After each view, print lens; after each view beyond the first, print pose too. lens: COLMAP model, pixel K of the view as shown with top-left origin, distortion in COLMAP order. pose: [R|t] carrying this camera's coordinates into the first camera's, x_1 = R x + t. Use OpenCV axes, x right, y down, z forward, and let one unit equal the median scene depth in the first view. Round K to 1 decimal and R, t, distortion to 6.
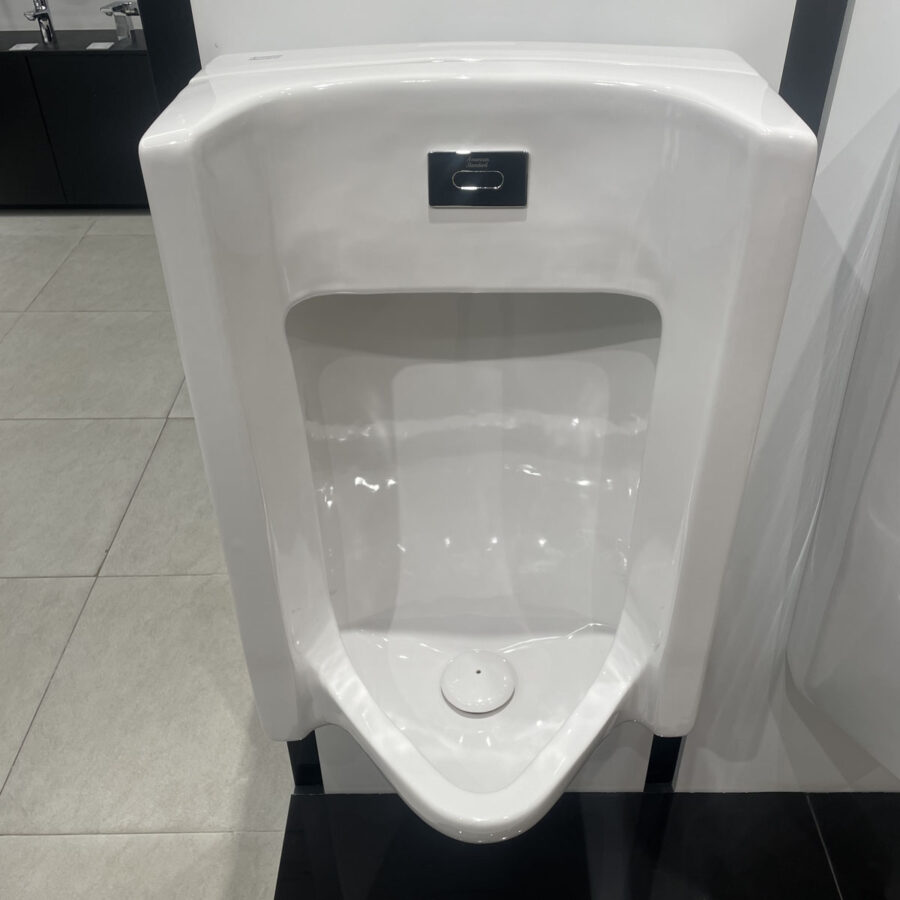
lens RADIAL K [[910.9, 0, 463.7], [0, 910.9, 459.1], [0, 0, 1]] dist [0.045647, -0.066411]
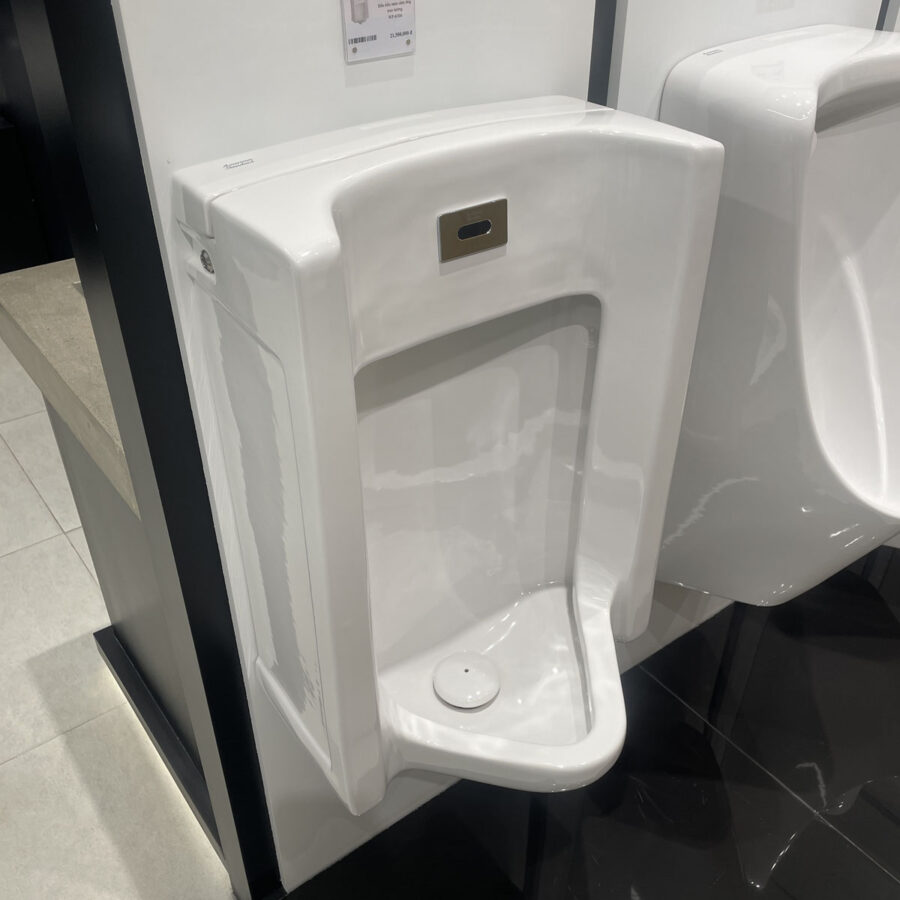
lens RADIAL K [[902.5, 0, 450.0], [0, 902.5, 450.0], [0, 0, 1]] dist [0.080261, -0.118048]
pose [[0.798592, -0.334568, 0.500314, -0.515518], [0.357789, 0.932333, 0.052369, -0.087459], [-0.483981, 0.137186, 0.864259, 0.041065]]
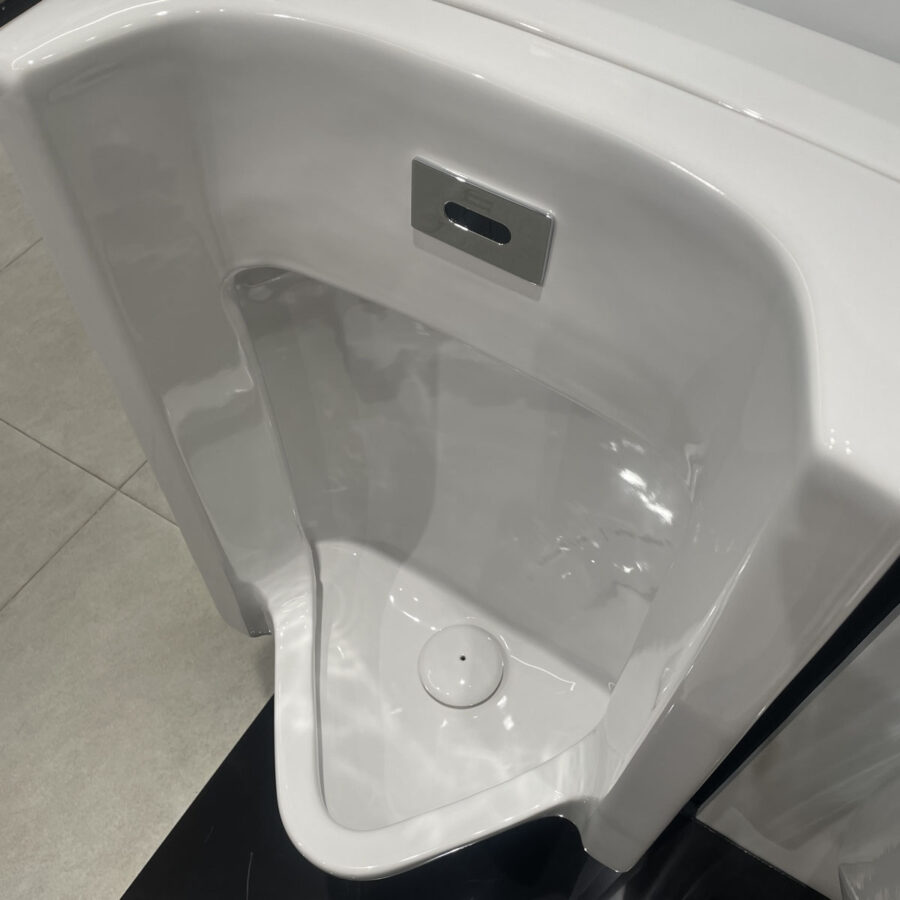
lens RADIAL K [[902.5, 0, 450.0], [0, 902.5, 450.0], [0, 0, 1]] dist [0.080261, -0.118048]
pose [[0.843451, 0.453813, -0.287478, 0.189197], [-0.336902, 0.863669, 0.374930, -0.300972], [0.418434, -0.219383, 0.881353, 0.307154]]
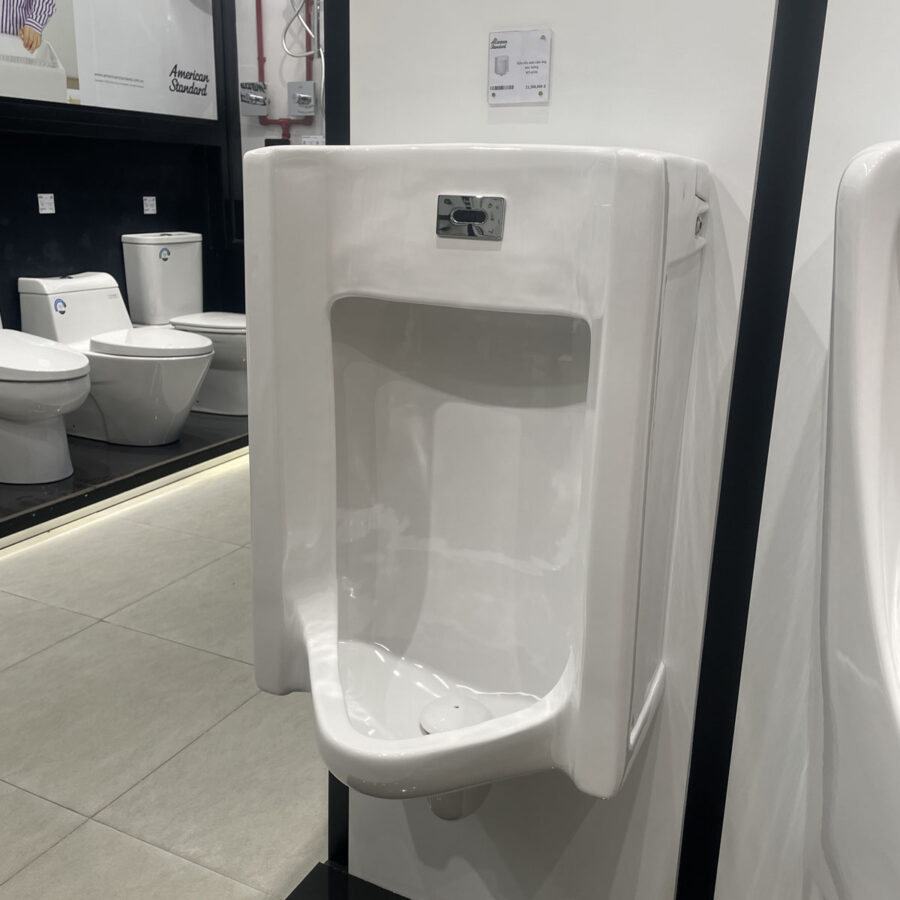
lens RADIAL K [[902.5, 0, 450.0], [0, 902.5, 450.0], [0, 0, 1]] dist [0.080261, -0.118048]
pose [[0.892925, 0.152430, -0.423616, 0.467596], [-0.299359, 0.903813, -0.305789, 0.328659], [0.336258, 0.399860, 0.852668, -0.021314]]
